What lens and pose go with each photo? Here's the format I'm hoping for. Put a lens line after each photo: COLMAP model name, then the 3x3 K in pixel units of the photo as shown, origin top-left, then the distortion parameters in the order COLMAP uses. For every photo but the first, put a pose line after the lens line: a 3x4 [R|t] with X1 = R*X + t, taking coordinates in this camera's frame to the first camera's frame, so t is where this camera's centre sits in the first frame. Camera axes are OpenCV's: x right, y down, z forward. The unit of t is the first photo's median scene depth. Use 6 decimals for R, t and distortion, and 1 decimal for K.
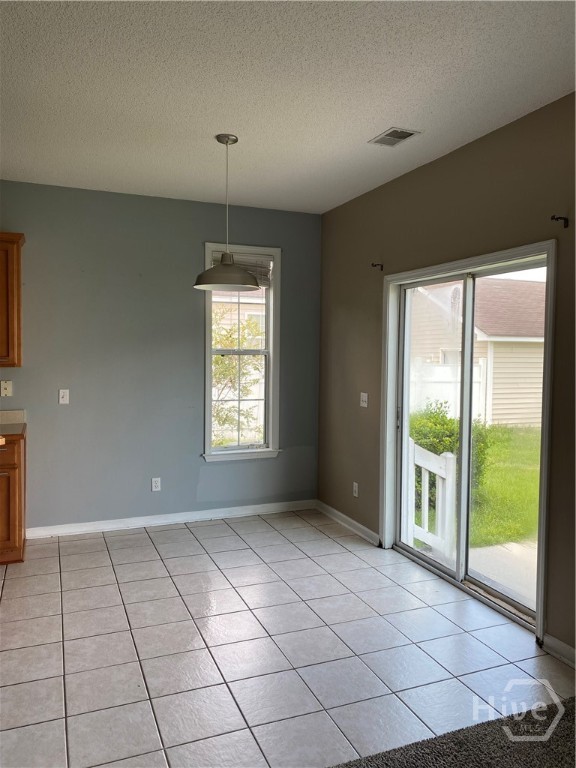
lens RADIAL K [[580.8, 0, 288.2], [0, 580.8, 382.6], [0, 0, 1]] dist [0.016555, -0.001403]
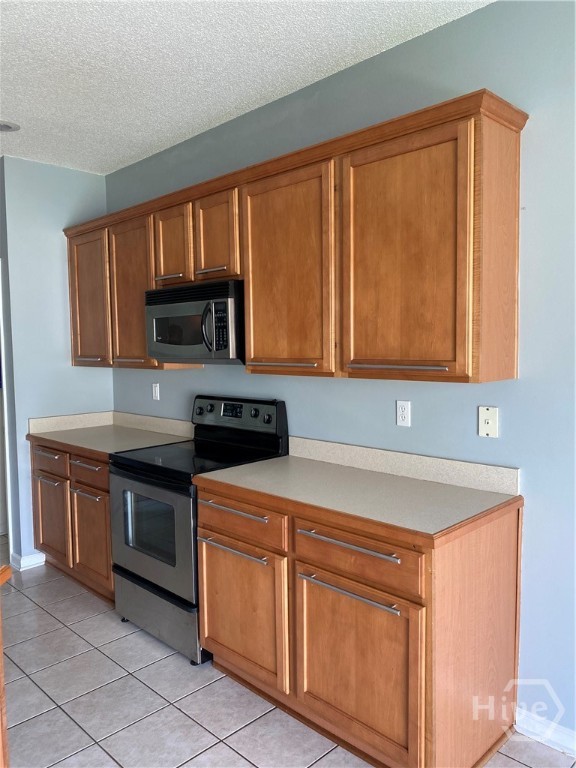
lens RADIAL K [[580.8, 0, 288.0], [0, 580.8, 383.8], [0, 0, 1]] dist [0.016555, -0.001403]
pose [[0.393225, 0.049624, -0.918102, -0.088788], [-0.030302, 0.998699, 0.041002, -0.041714], [0.918943, 0.011697, 0.394218, 0.678385]]
